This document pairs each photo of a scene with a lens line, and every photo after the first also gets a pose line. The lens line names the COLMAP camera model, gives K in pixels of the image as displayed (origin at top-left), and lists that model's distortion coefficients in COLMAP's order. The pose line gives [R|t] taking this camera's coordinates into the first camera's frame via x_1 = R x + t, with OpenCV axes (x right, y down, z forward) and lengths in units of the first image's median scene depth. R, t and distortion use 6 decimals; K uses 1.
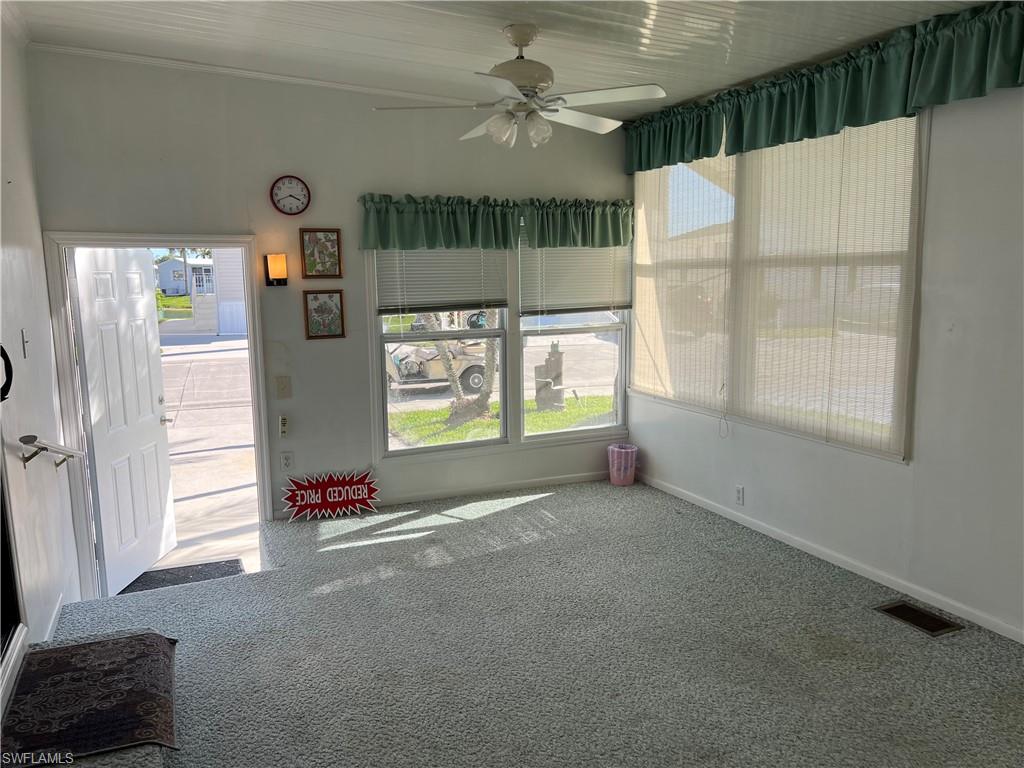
lens RADIAL K [[775.2, 0, 512.6], [0, 775.2, 385.9], [0, 0, 1]] dist [0.054918, -0.061085]
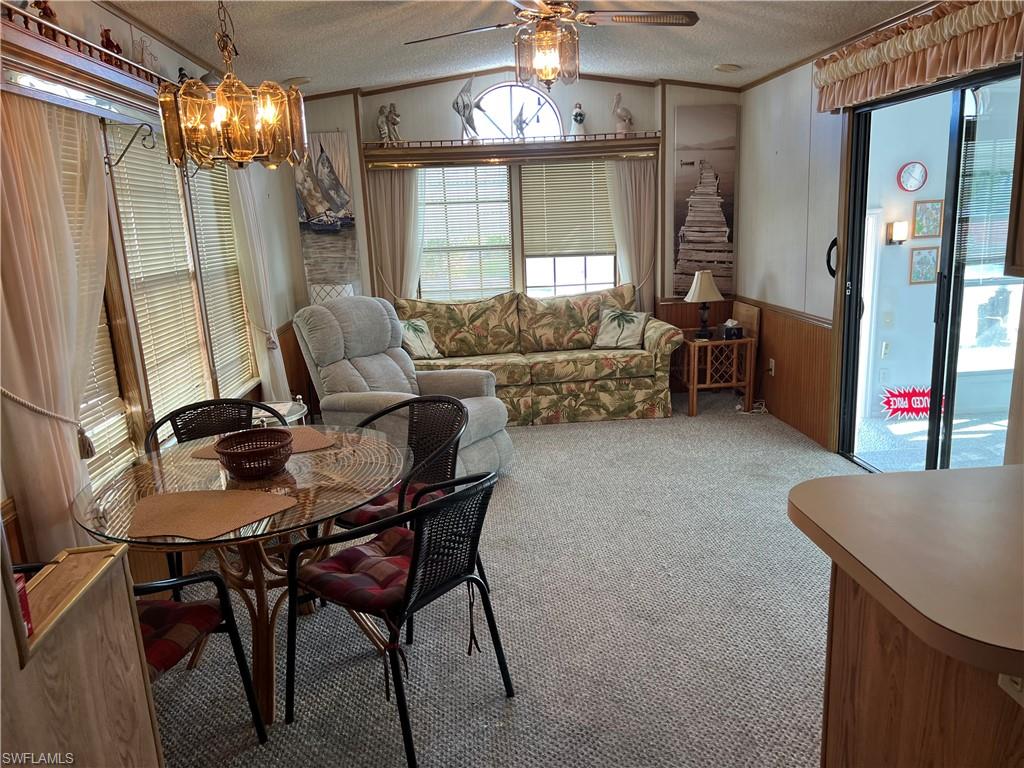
lens RADIAL K [[775.2, 0, 513.6], [0, 775.2, 387.0], [0, 0, 1]] dist [0.054918, -0.061085]
pose [[0.939905, 0.048598, -0.337959, -0.436068], [-0.019472, 0.995837, 0.089044, 0.008045], [0.340879, -0.077112, 0.936939, -0.496524]]
